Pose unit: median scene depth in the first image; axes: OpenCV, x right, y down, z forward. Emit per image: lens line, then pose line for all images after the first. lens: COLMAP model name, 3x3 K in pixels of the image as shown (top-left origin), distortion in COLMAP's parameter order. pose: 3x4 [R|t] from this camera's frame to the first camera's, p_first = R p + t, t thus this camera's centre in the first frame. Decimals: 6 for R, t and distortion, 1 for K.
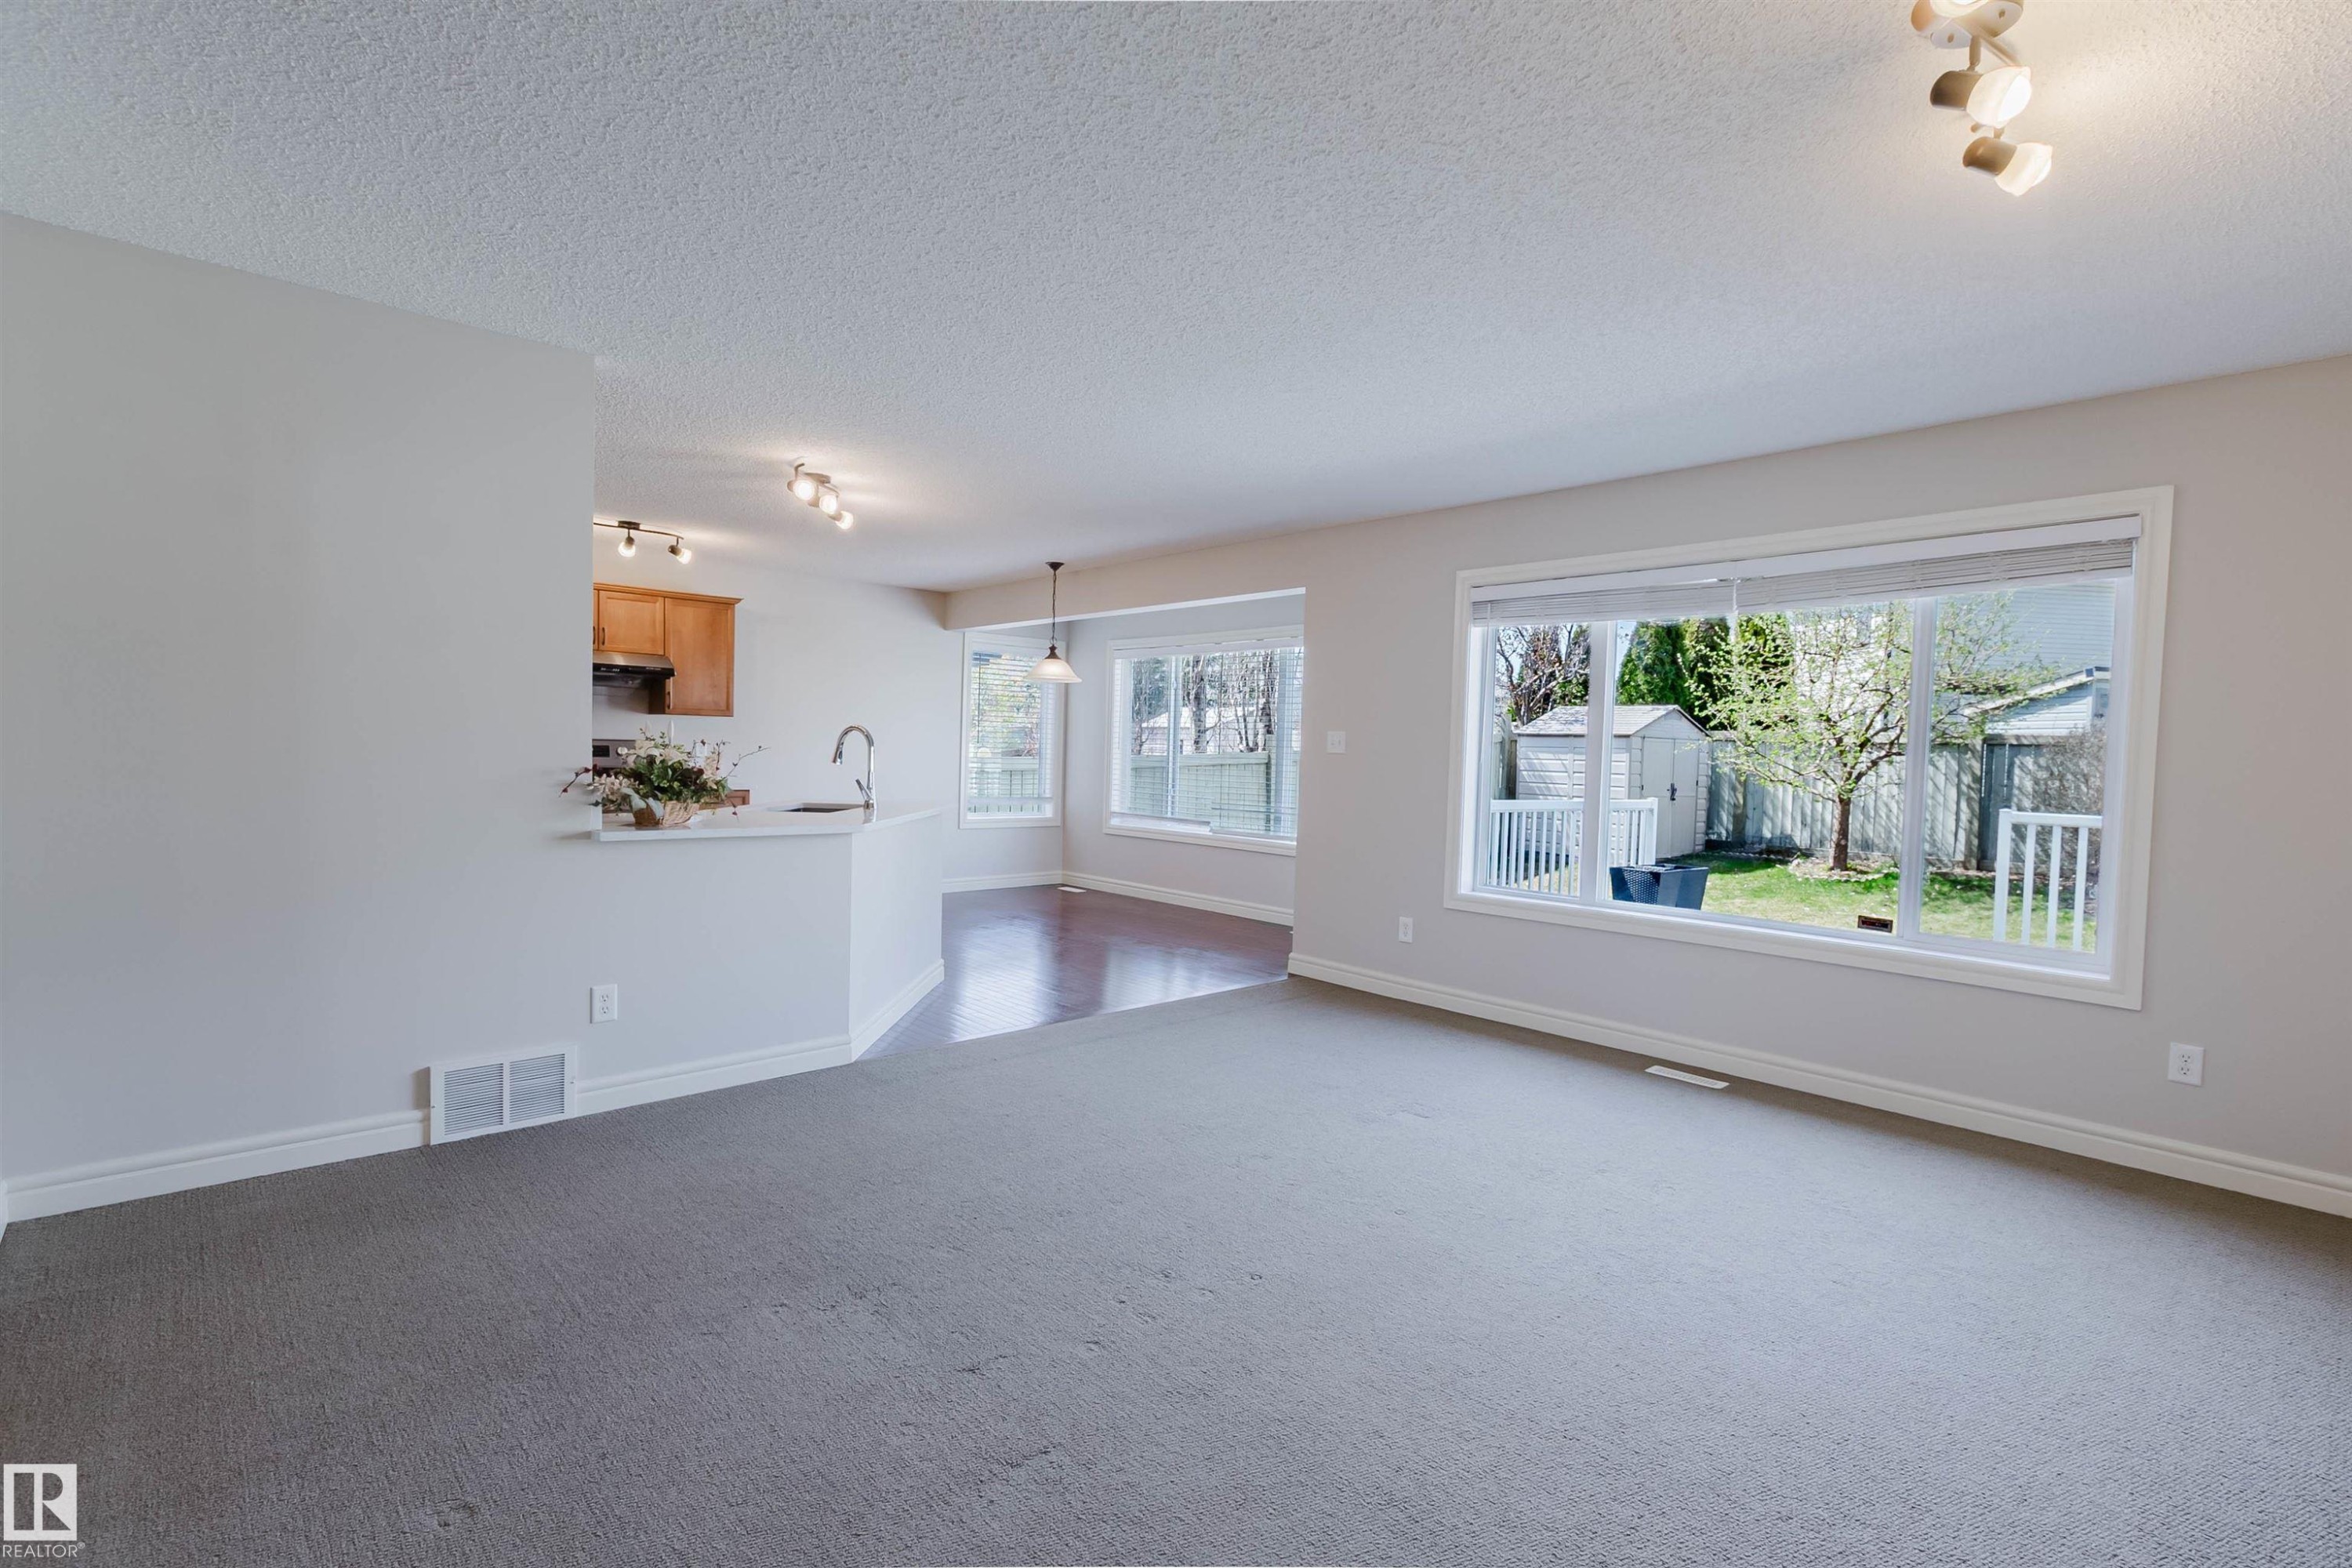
lens RADIAL K [[1073.1, 0, 1166.3], [0, 1073.1, 787.0], [0, 0, 1]] dist [0.008669, -0.002279]
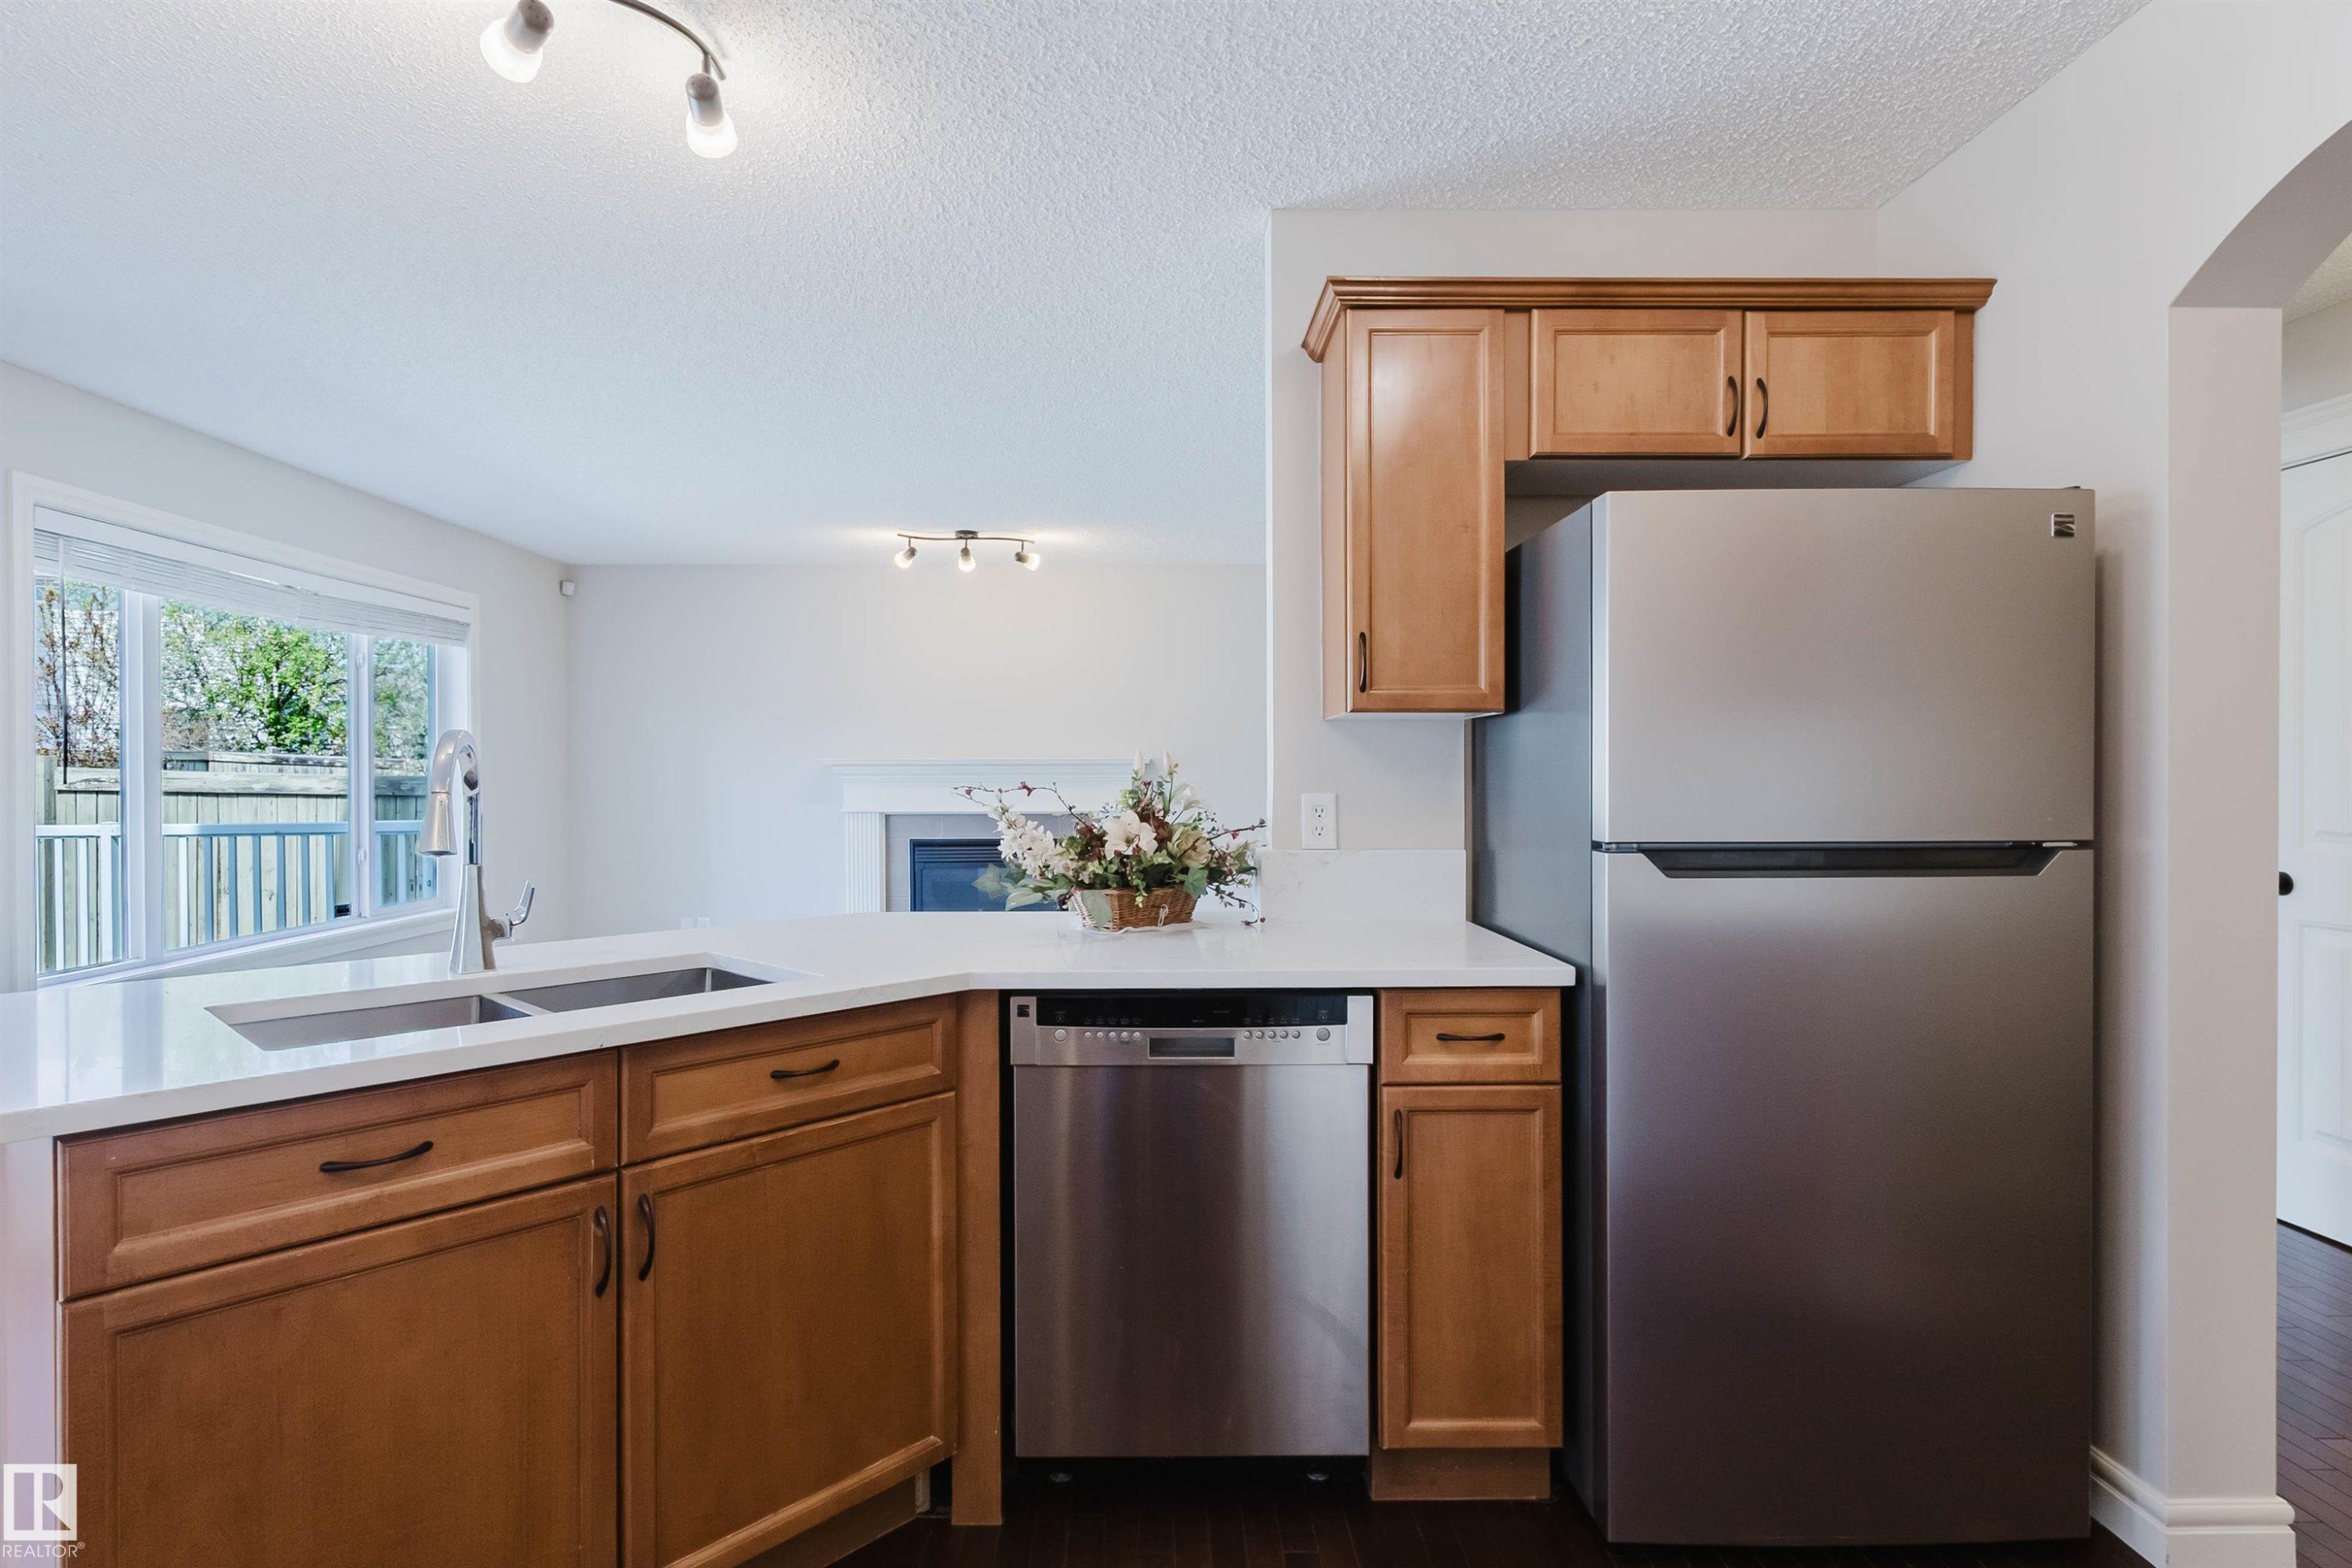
lens RADIAL K [[1239.8, 0, 1163.1], [0, 1239.8, 777.5], [0, 0, 1]] dist [0.004421, 0.000754]
pose [[-0.755444, -0.027651, 0.654629, -0.502454], [0.004579, 0.998862, 0.047476, -0.043236], [-0.655197, 0.038863, -0.754458, 0.822625]]
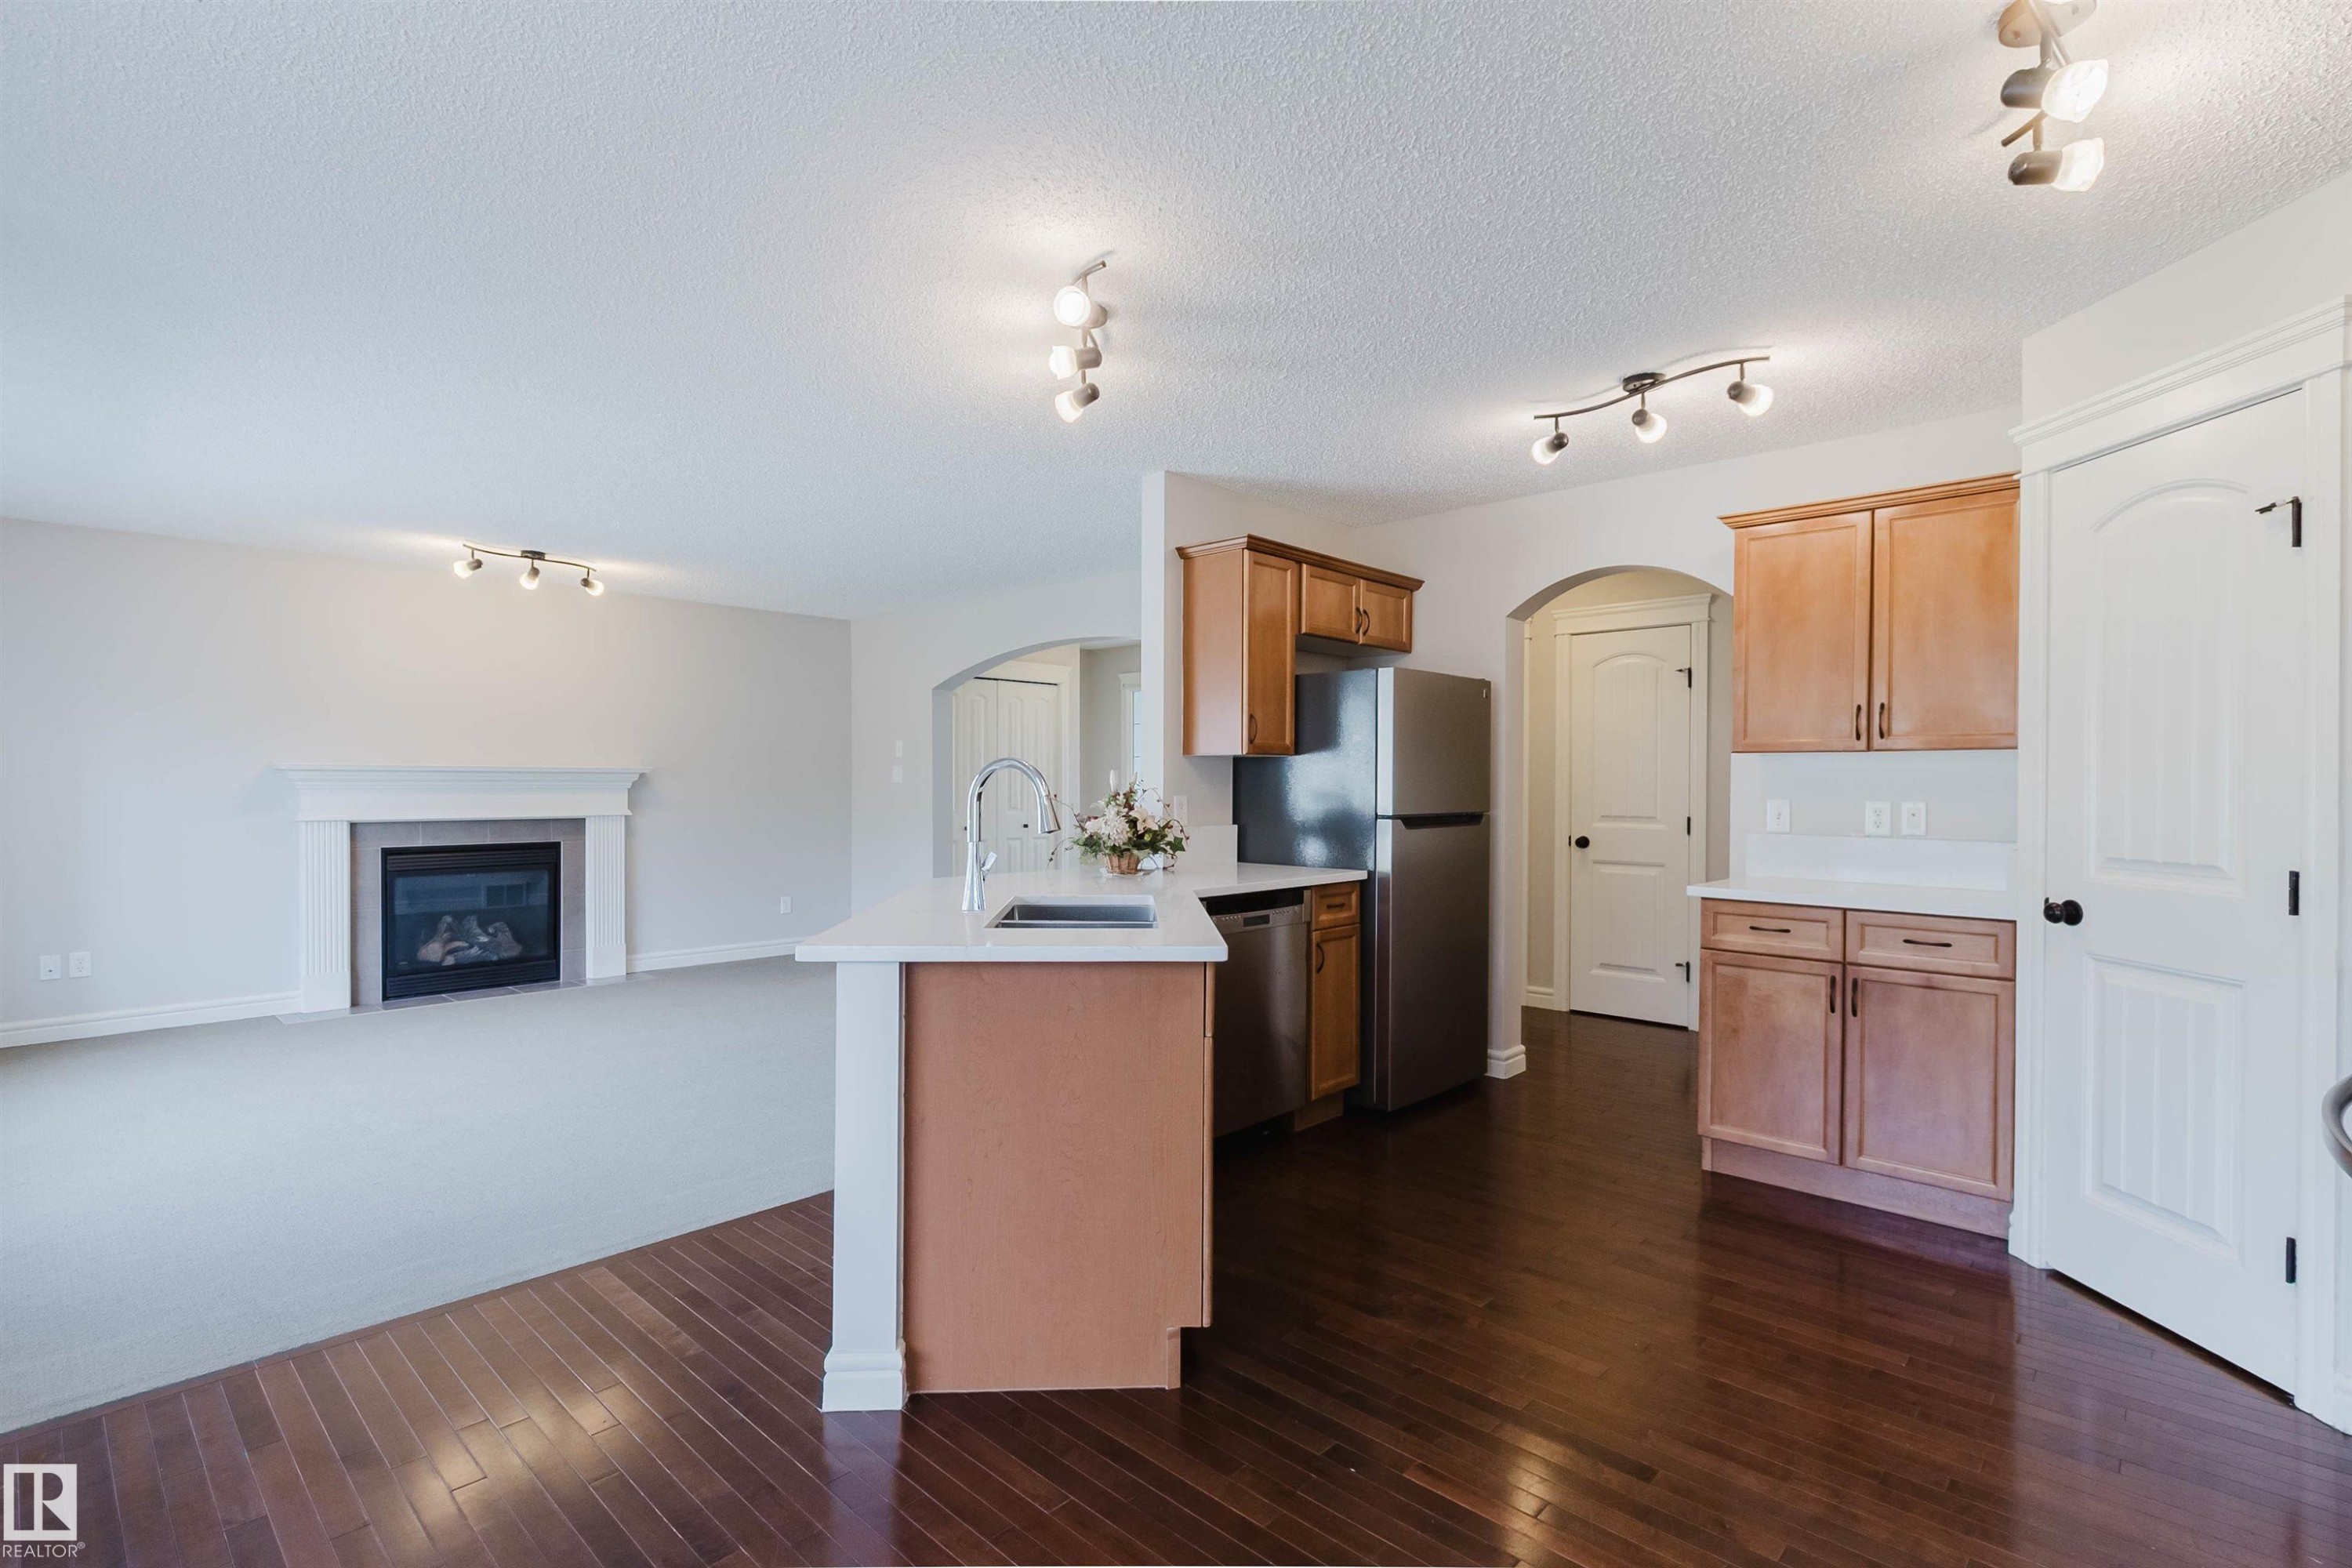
lens RADIAL K [[1073.1, 0, 1196.4], [0, 1073.1, 781.0], [0, 0, 1]] dist [0.008669, -0.002279]
pose [[-0.995065, -0.032605, -0.093712, -0.239620], [-0.035569, 0.998913, 0.030127, -0.046601], [0.092628, 0.033312, -0.995143, 1.103231]]
